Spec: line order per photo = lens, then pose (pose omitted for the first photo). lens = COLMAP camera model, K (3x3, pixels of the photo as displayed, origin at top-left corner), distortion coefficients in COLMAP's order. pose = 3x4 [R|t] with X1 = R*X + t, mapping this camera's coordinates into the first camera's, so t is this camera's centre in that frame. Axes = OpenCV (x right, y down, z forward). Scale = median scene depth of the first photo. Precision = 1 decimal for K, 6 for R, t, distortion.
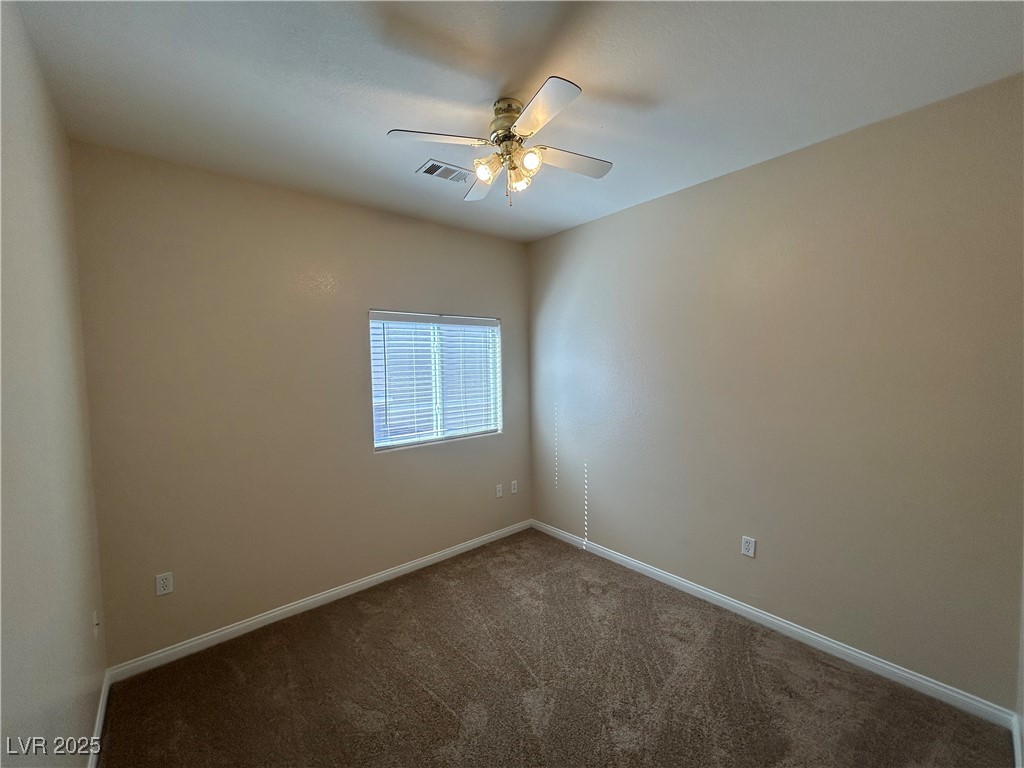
lens RADIAL K [[412.0, 0, 512.9], [0, 412.0, 389.6], [0, 0, 1]] dist [0.003836, -0.000598]
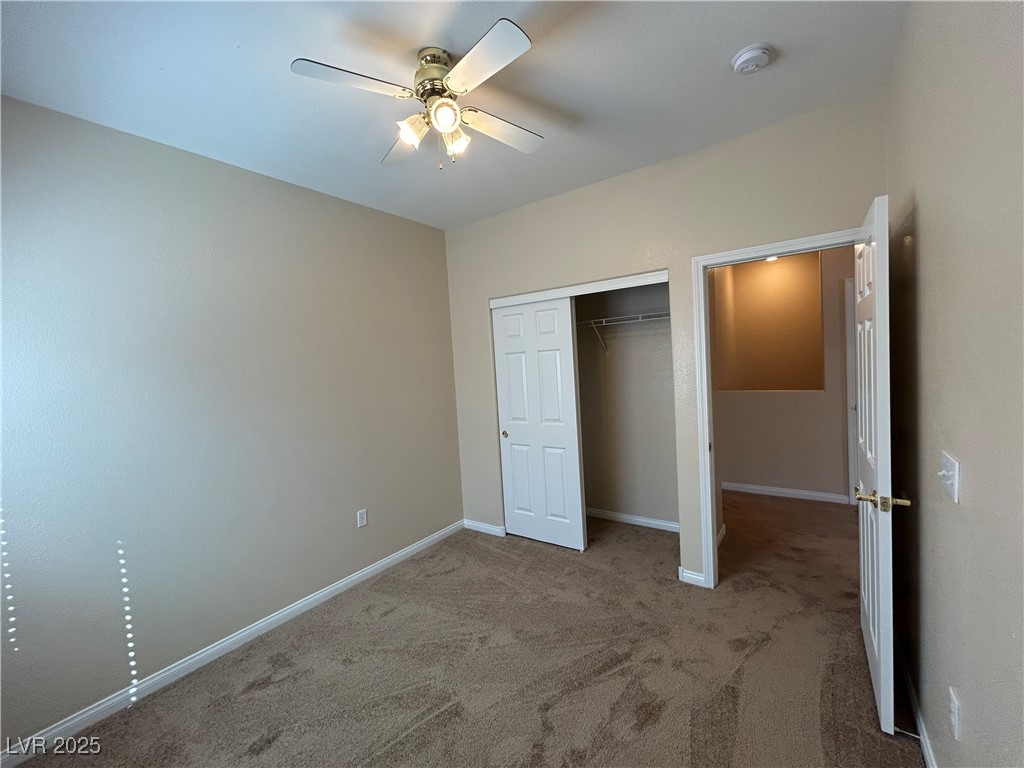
lens RADIAL K [[412.0, 0, 512.2], [0, 412.0, 385.2], [0, 0, 1]] dist [0.003836, -0.000598]
pose [[-0.236622, -0.025411, 0.971270, -0.757675], [0.119262, 0.991339, 0.054991, -0.013977], [-0.964255, 0.128847, -0.231542, 0.910385]]
